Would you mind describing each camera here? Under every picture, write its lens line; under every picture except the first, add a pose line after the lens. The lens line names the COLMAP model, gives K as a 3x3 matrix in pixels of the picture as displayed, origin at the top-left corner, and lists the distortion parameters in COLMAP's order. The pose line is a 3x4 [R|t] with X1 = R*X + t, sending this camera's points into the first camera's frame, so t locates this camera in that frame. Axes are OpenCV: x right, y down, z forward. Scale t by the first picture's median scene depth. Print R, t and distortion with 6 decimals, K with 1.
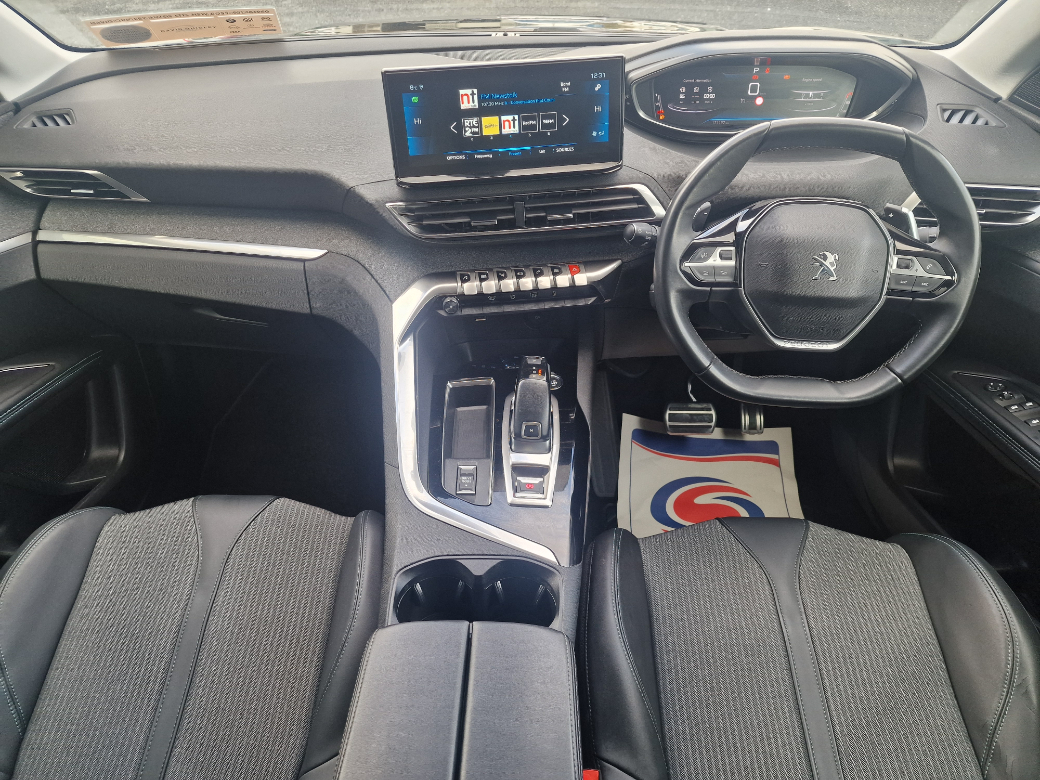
lens RADIAL K [[693.3, 0, 521.8], [0, 693.3, 393.4], [0, 0, 1]] dist [0.069690, -0.058977]
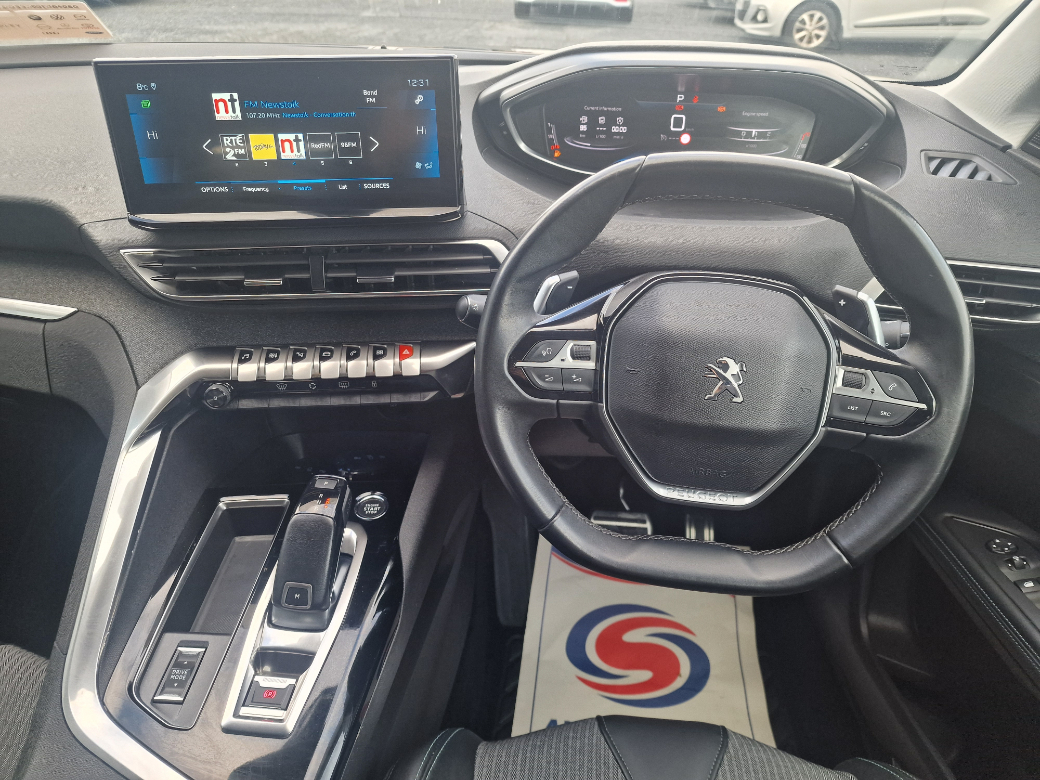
lens RADIAL K [[697.0, 0, 520.0], [0, 697.0, 390.0], [0, 0, 1]] dist [0.063642, -0.063056]
pose [[0.998448, 0.049232, -0.026043, 0.233819], [-0.050909, 0.996371, -0.068213, -0.106002], [0.022590, 0.069433, 0.997331, 0.320245]]
